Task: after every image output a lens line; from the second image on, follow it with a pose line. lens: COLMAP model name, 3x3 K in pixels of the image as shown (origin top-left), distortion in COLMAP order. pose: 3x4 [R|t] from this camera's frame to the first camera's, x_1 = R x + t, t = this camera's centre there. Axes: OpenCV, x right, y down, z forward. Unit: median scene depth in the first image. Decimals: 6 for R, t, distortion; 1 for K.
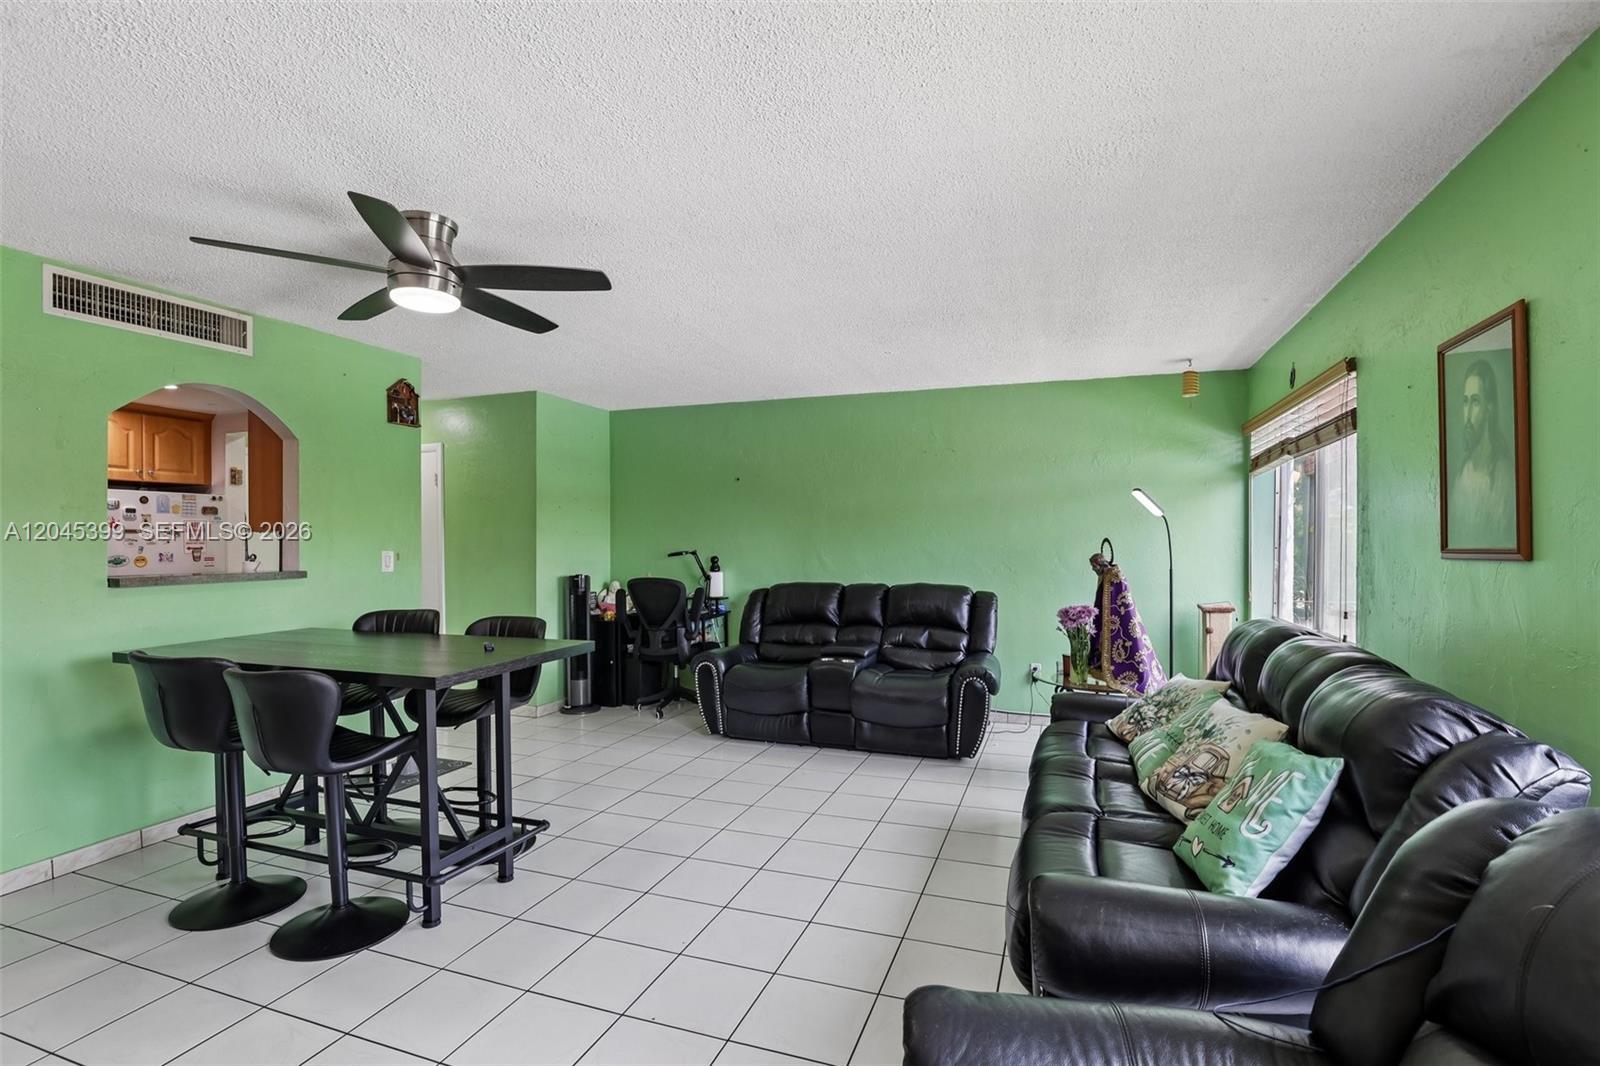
lens RADIAL K [[745.8, 0, 809.6], [0, 745.8, 542.2], [0, 0, 1]] dist [-0.035647, 0.008157]
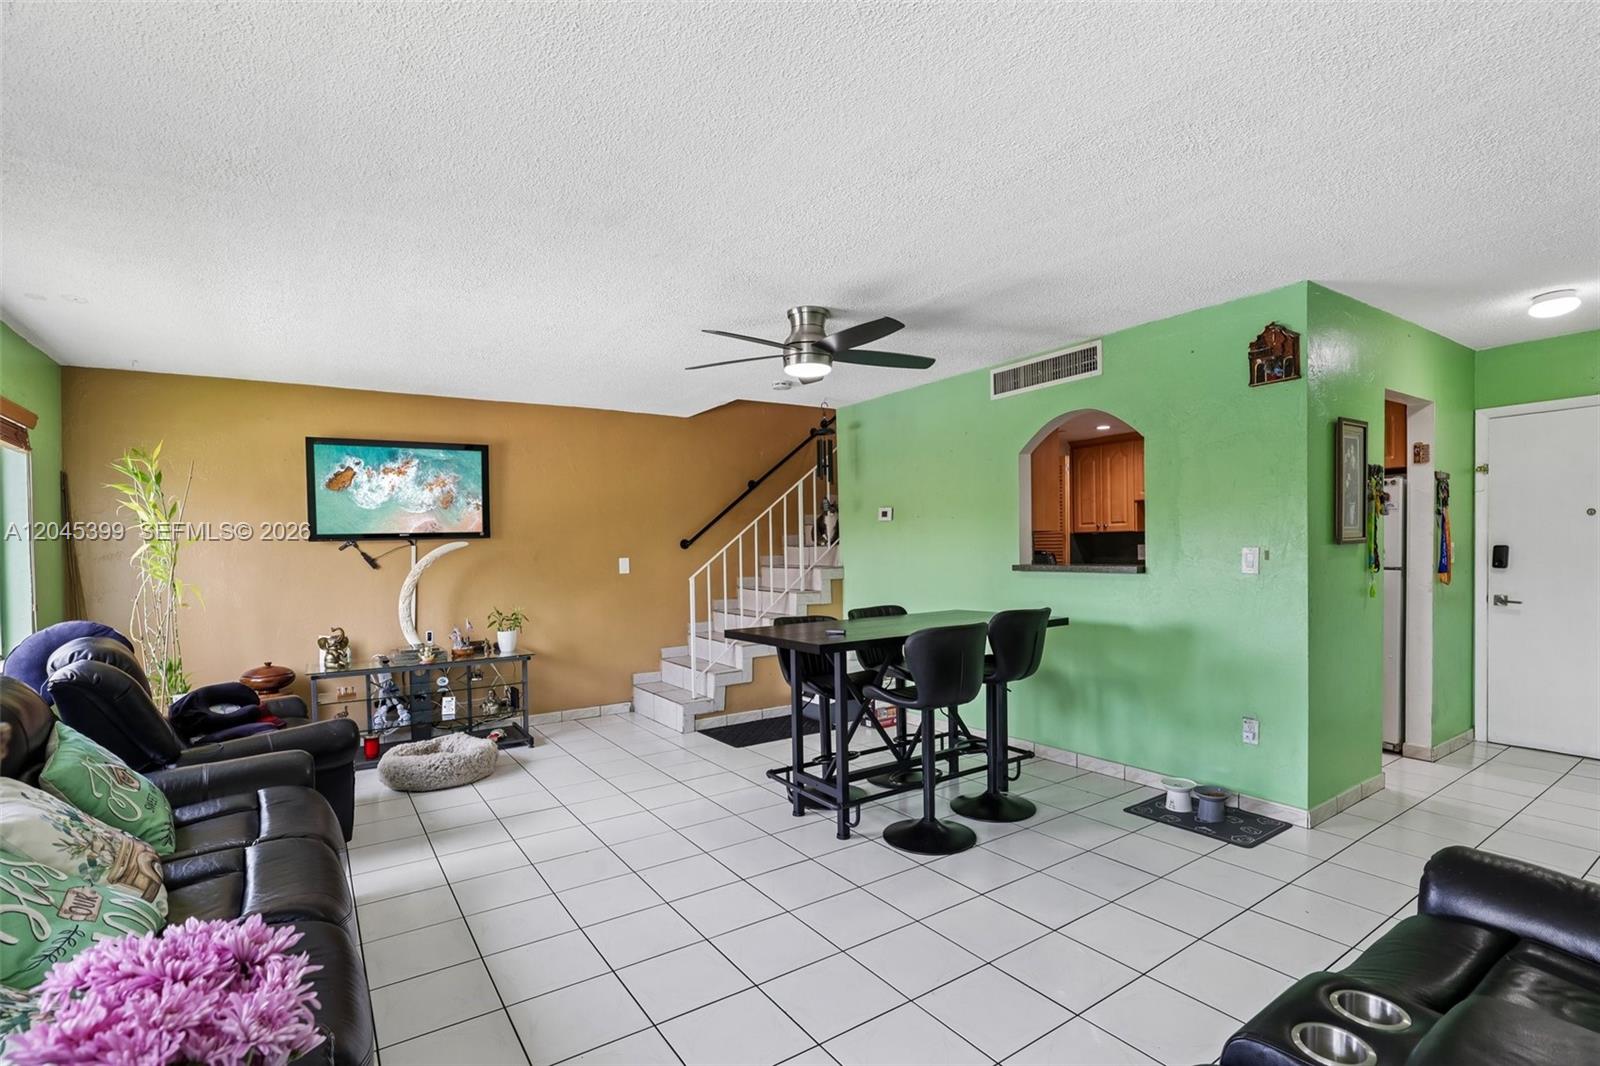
lens RADIAL K [[745.8, 0, 805.8], [0, 745.8, 550.5], [0, 0, 1]] dist [-0.035647, 0.008157]
pose [[-0.598661, 0.021750, -0.800707, 0.390742], [0.020320, 0.999722, 0.011964, -0.004087], [0.800745, -0.009108, -0.598937, 1.180984]]
